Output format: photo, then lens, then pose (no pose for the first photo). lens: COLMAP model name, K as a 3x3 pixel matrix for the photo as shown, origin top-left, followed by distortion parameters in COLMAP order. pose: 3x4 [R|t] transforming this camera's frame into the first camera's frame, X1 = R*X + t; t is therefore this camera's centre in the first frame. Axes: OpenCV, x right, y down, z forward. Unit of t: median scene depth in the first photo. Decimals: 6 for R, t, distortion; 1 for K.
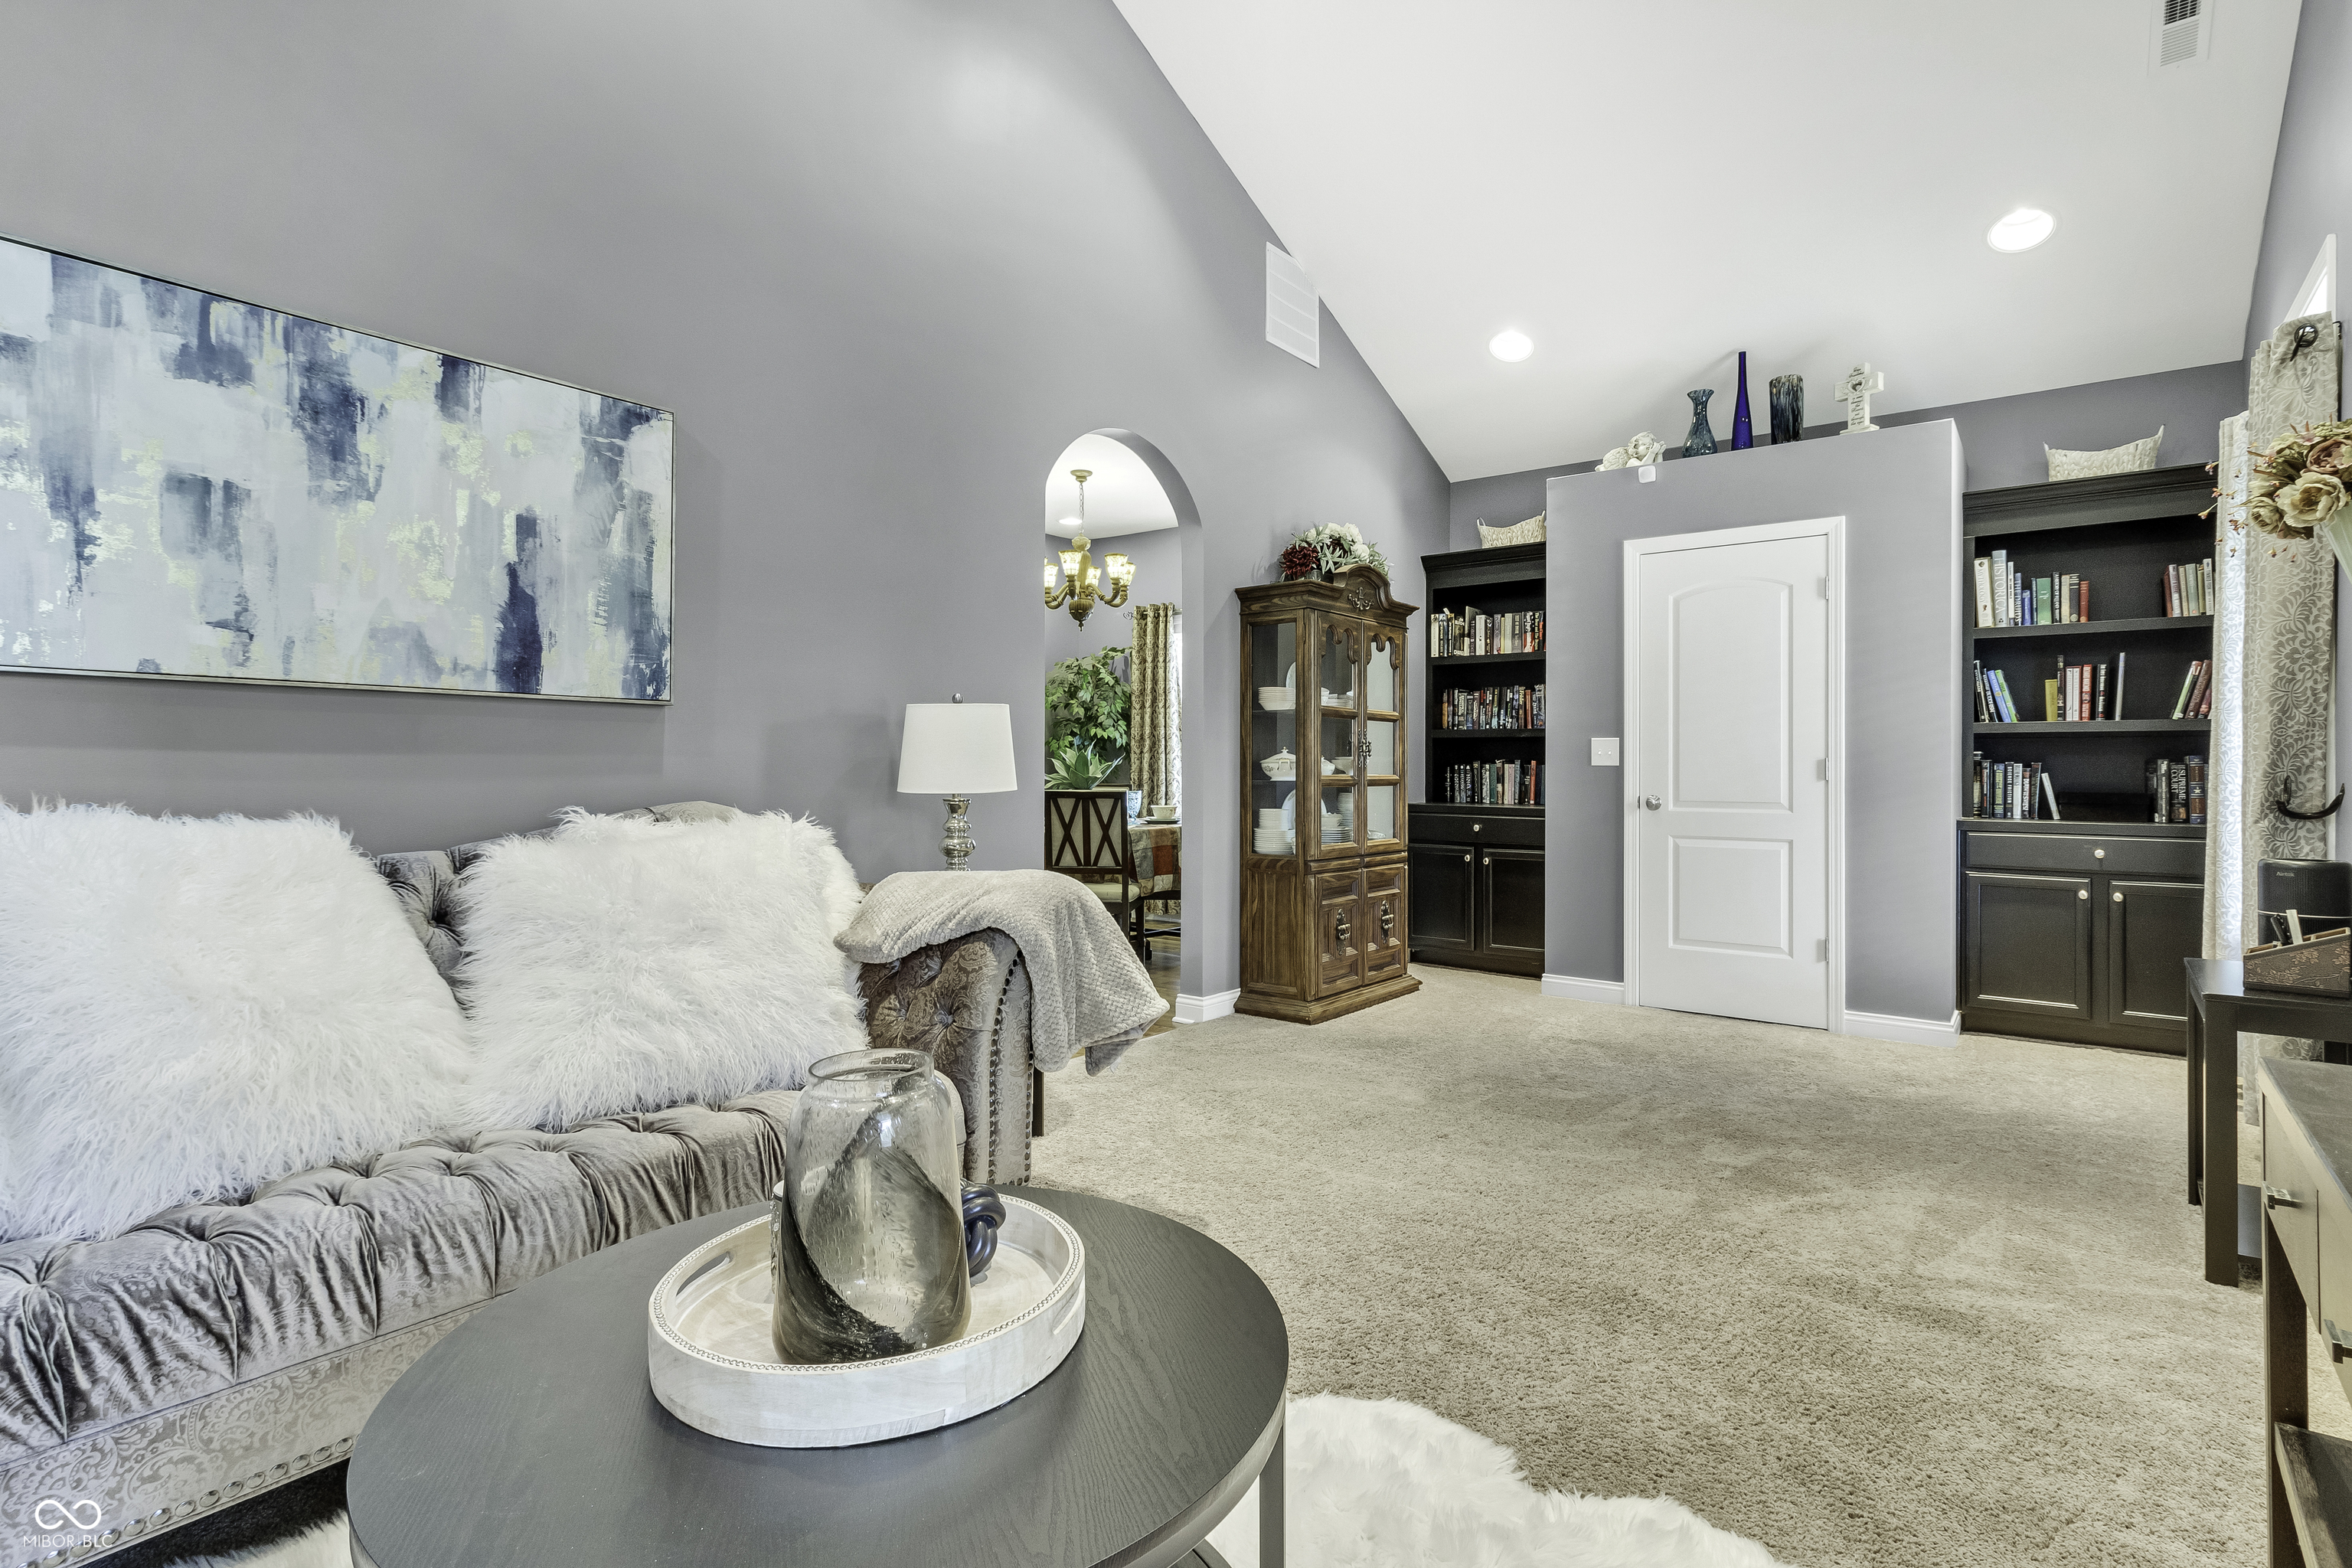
lens RADIAL K [[1126.7, 0, 1174.0], [0, 1126.7, 769.3], [0, 0, 1]] dist [0.003615, 0.000412]
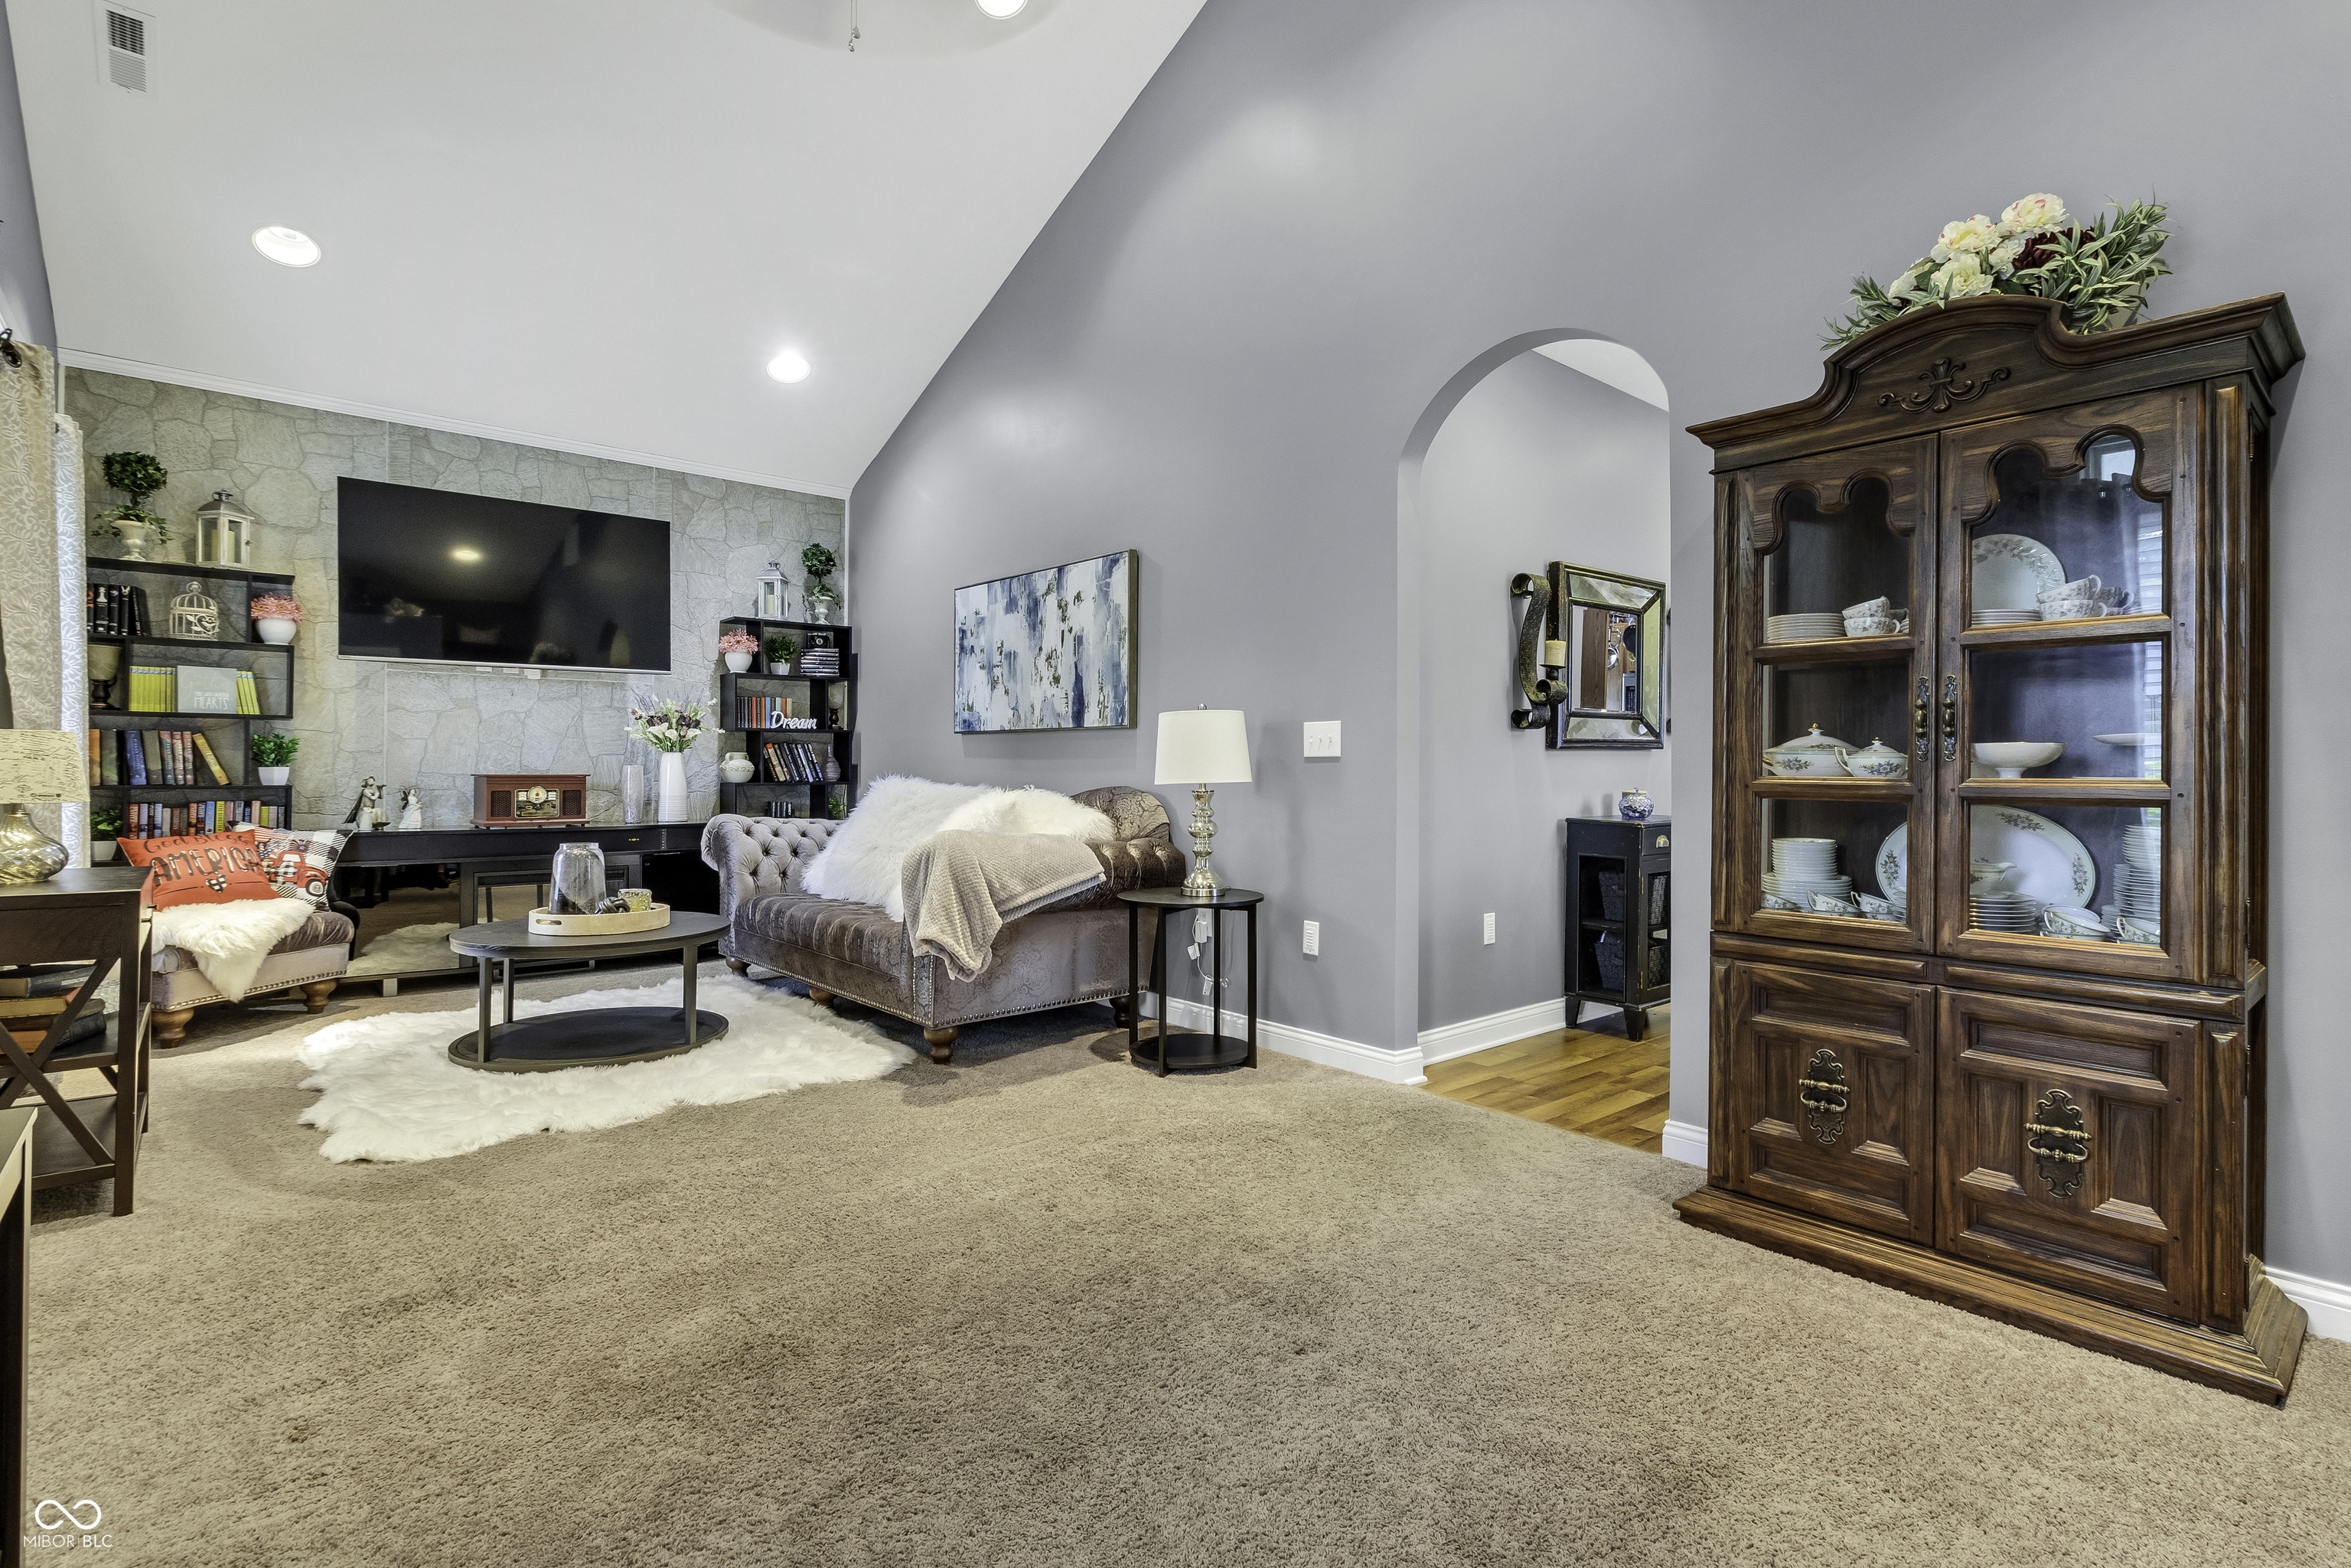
lens RADIAL K [[1126.2, 0, 1174.0], [0, 1126.2, 779.3], [0, 0, 1]] dist [0.003615, 0.000412]
pose [[-0.180942, 0.001377, -0.983493, 1.339418], [-0.010055, 0.999944, 0.003250, 0.013815], [0.983442, 0.010477, -0.180918, 1.571548]]
